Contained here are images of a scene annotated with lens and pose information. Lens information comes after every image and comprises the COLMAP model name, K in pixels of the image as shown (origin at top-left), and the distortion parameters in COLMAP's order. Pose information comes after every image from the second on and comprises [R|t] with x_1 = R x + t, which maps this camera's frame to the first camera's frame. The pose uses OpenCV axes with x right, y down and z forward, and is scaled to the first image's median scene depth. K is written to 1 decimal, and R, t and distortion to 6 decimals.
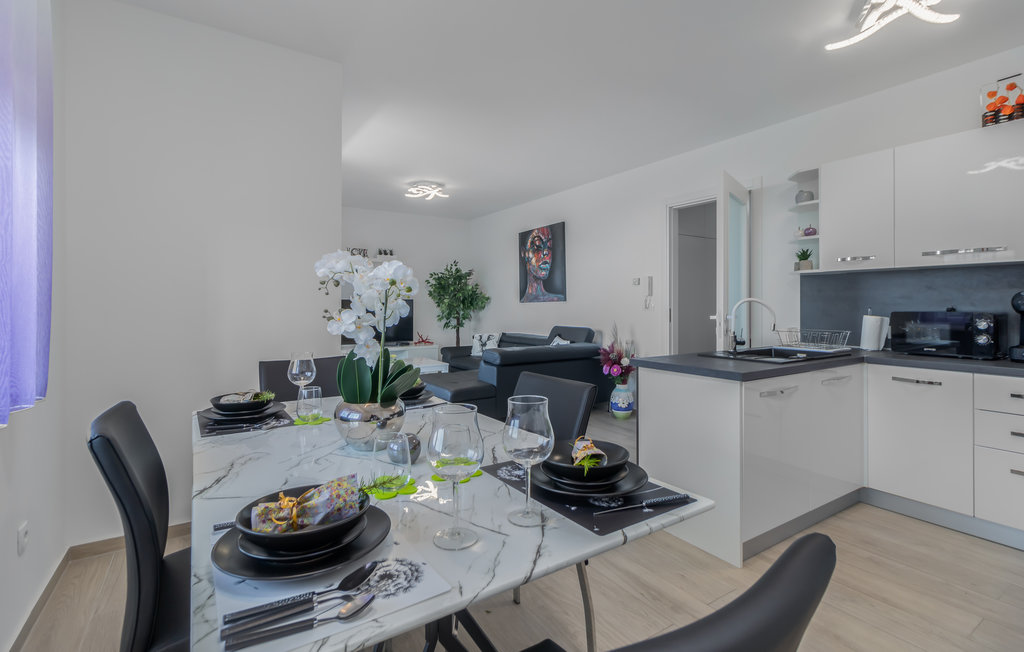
lens RADIAL K [[468.4, 0, 513.1], [0, 468.4, 293.4], [0, 0, 1]] dist [0.003036, 0.000598]
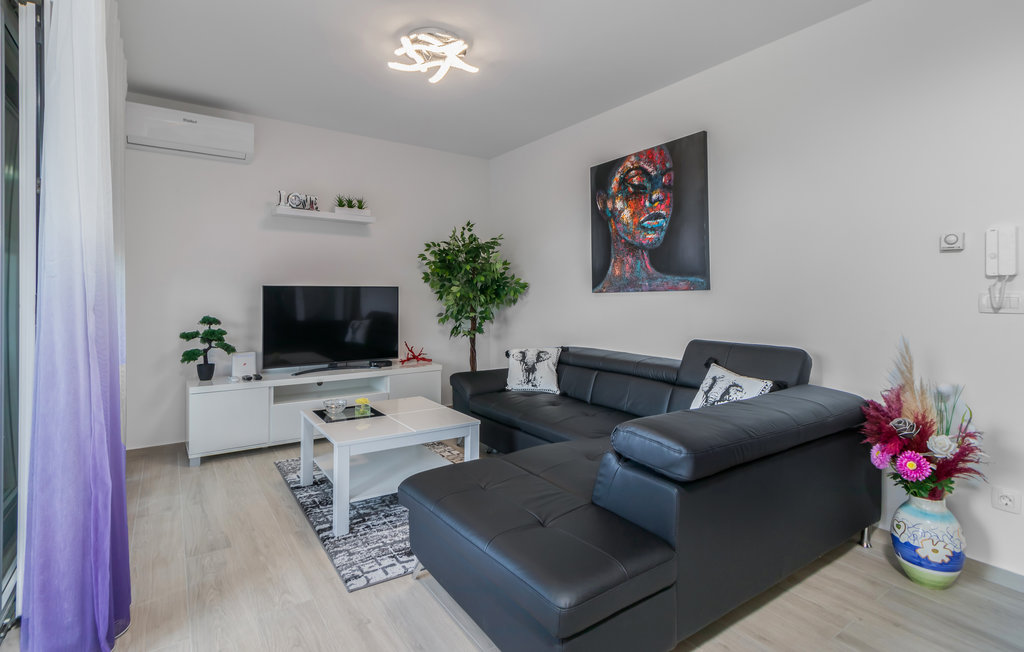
lens RADIAL K [[490.4, 0, 500.8], [0, 490.4, 293.6], [0, 0, 1]] dist [-0.000389, 0.000010]
pose [[0.999819, 0.005515, 0.018202, -0.107055], [-0.005826, 0.999837, 0.017106, 0.011526], [-0.018105, -0.017209, 0.999688, 0.428861]]
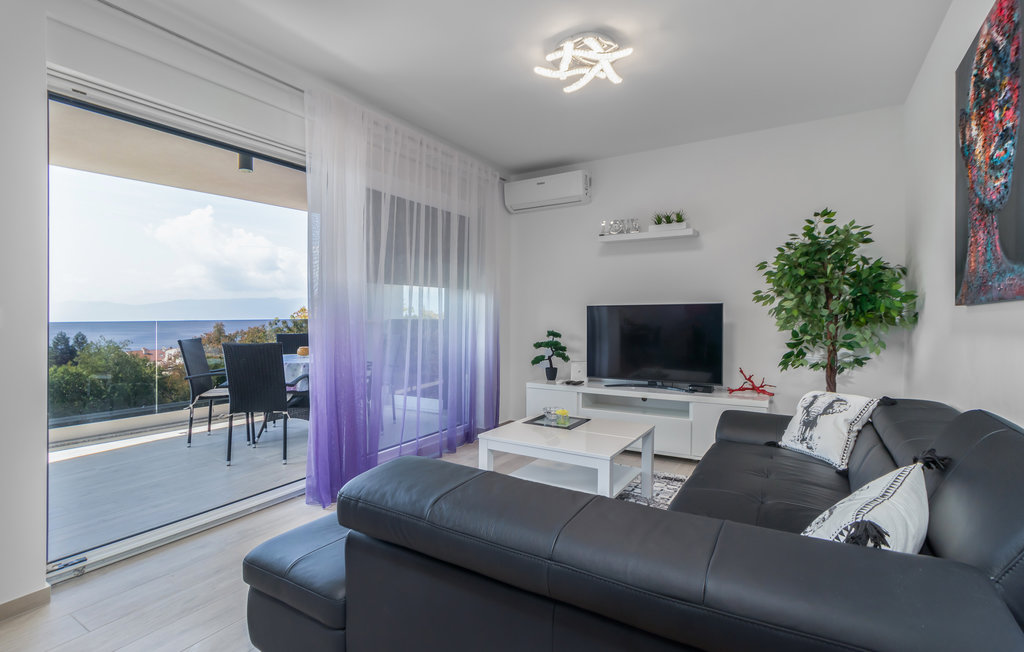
lens RADIAL K [[484.4, 0, 500.1], [0, 484.4, 316.0], [0, 0, 1]] dist [0.000798, 0.000066]
pose [[0.416964, 0.002895, -0.908918, 0.176343], [0.022328, 0.999661, 0.013427, 0.015863], [0.908649, -0.025893, 0.416758, 0.621214]]
